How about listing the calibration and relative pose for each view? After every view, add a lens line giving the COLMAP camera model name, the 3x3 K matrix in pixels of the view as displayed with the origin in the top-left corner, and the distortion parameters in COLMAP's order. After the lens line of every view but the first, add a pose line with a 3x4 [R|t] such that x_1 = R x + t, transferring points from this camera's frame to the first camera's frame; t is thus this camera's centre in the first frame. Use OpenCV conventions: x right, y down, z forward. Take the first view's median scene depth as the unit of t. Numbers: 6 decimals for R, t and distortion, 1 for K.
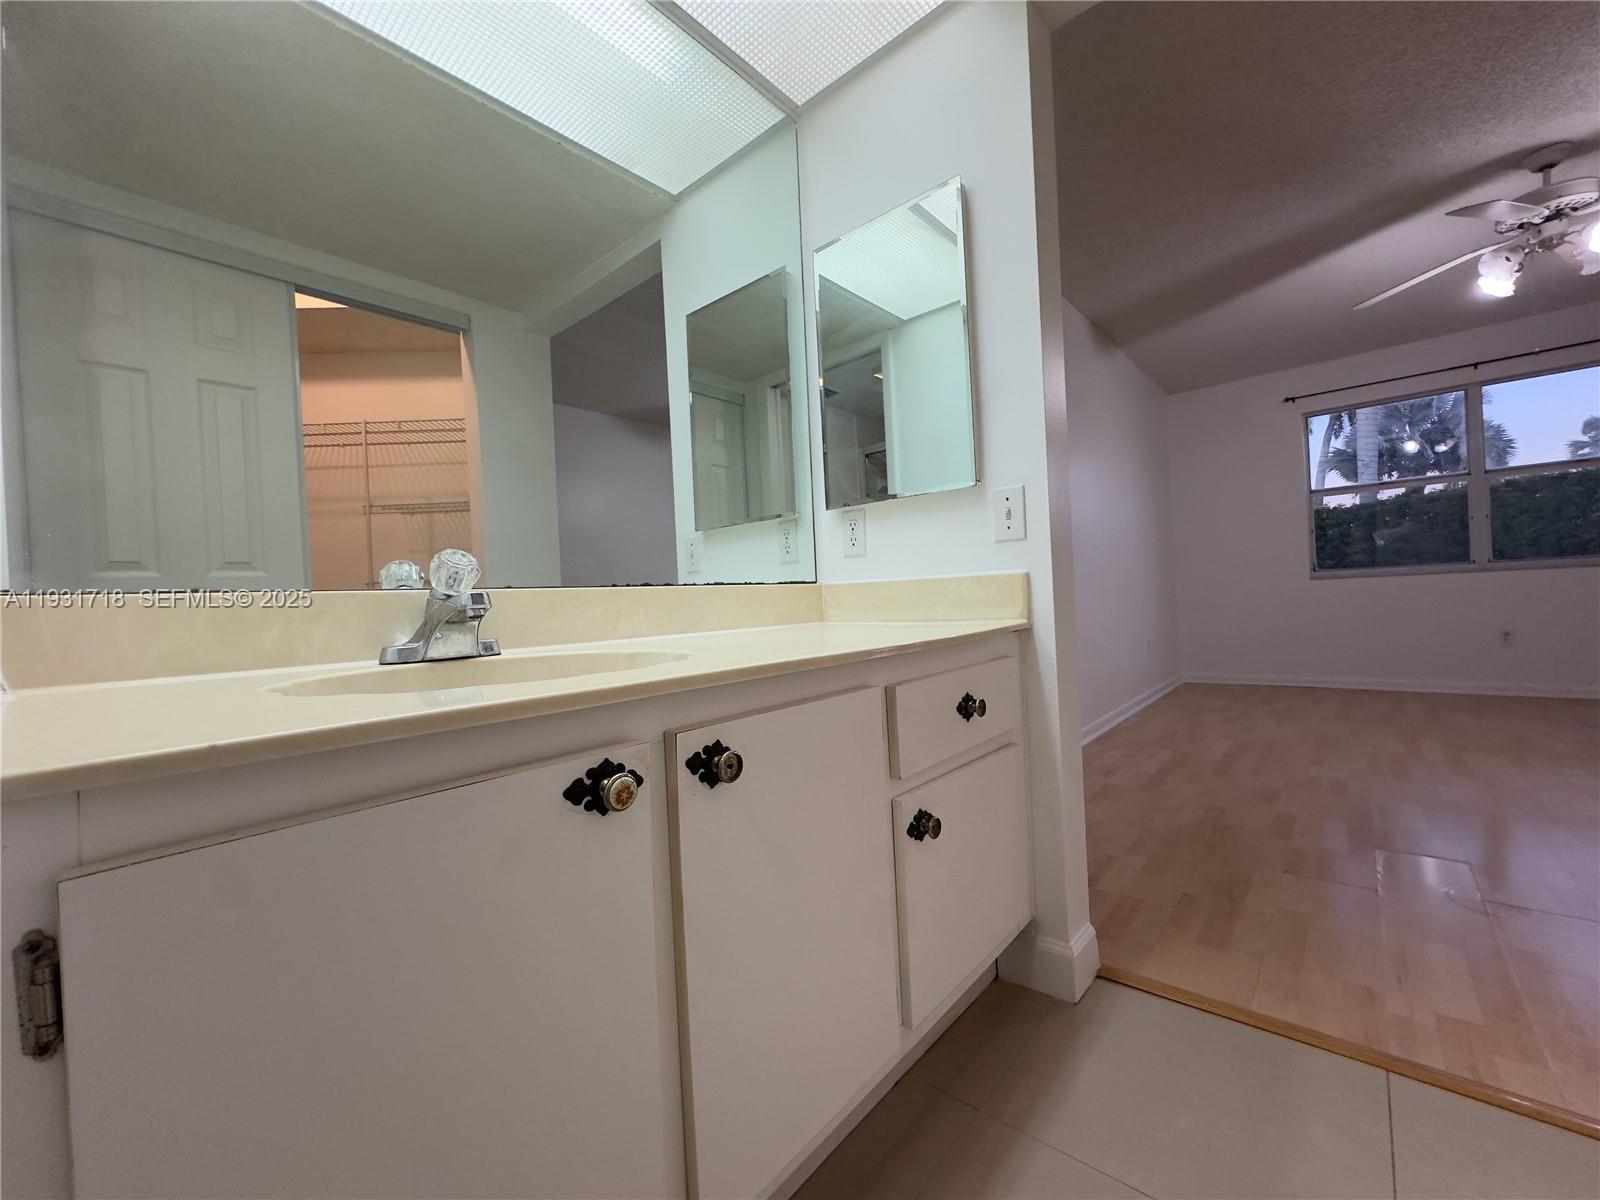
lens RADIAL K [[640.1, 0, 804.7], [0, 640.1, 592.5], [0, 0, 1]] dist [-0.003981, 0.000408]
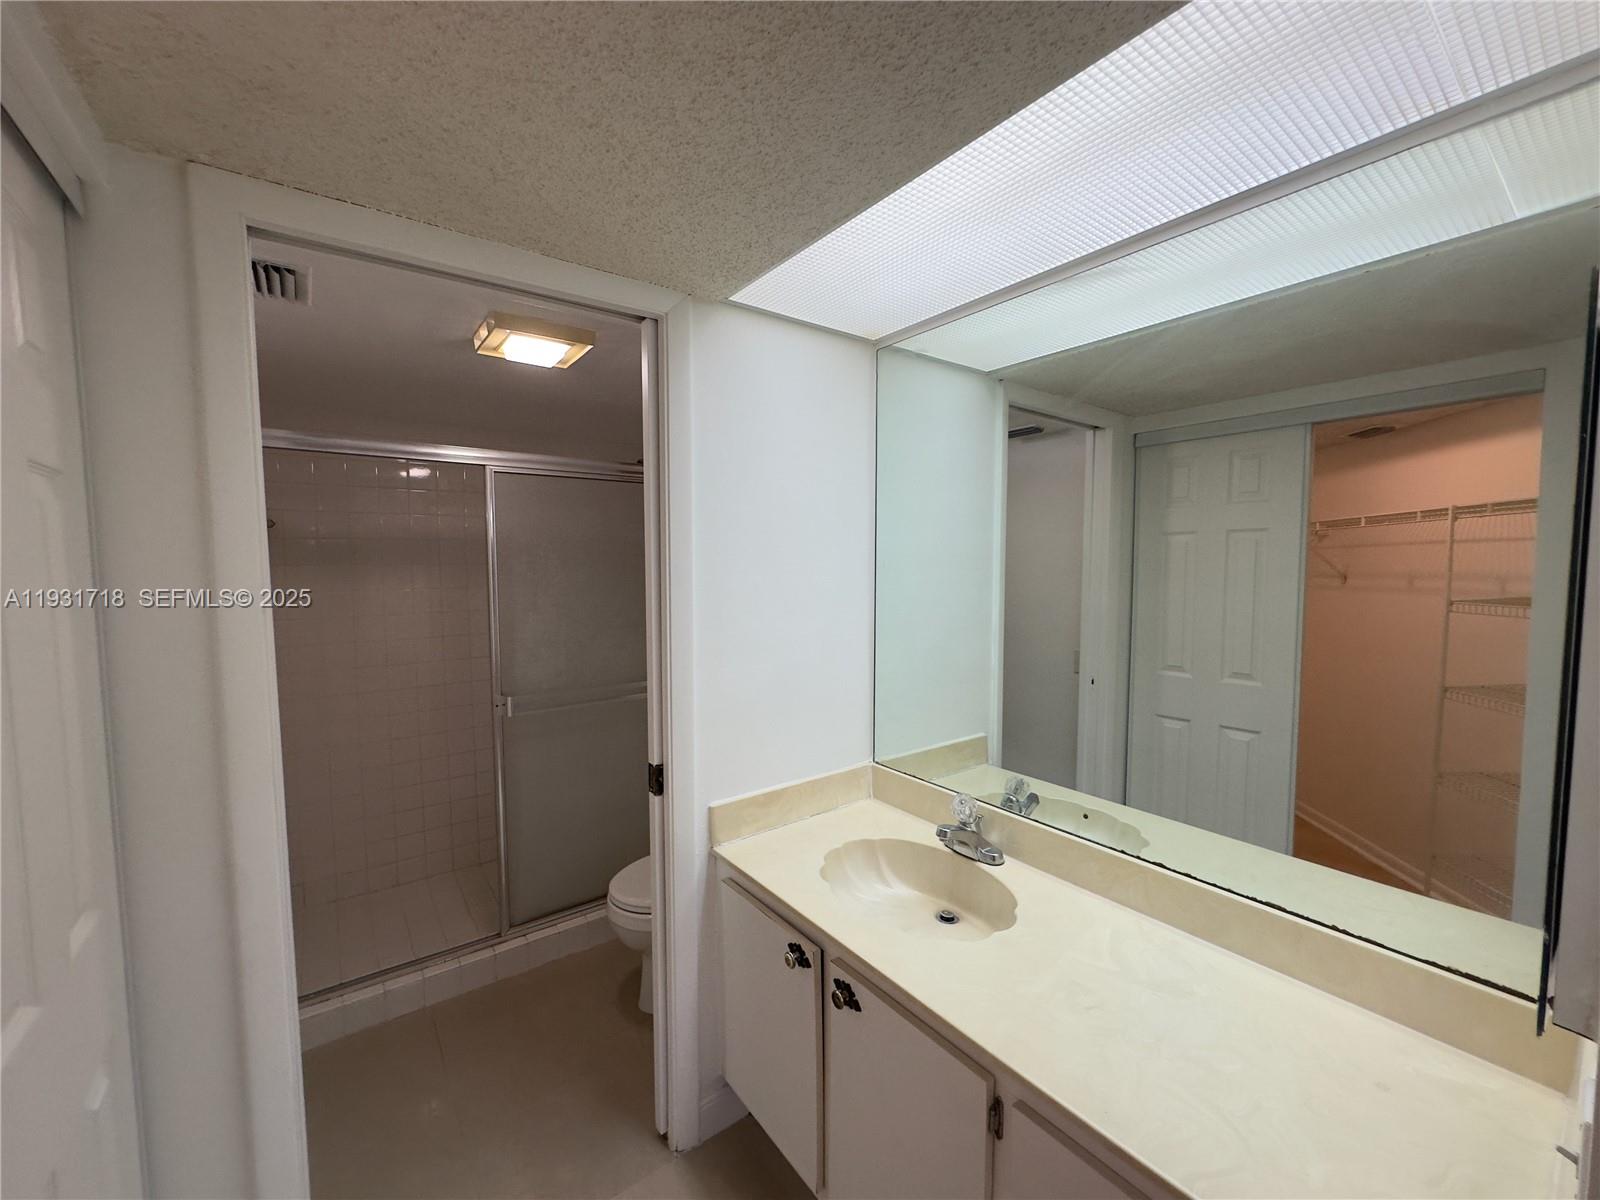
lens RADIAL K [[640.1, 0, 797.6], [0, 640.1, 602.8], [0, 0, 1]] dist [-0.003981, 0.000408]
pose [[-0.211288, 0.111780, -0.971011, 0.550594], [0.017355, 0.993712, 0.110617, -0.374652], [0.977270, 0.006520, -0.211900, 0.456068]]
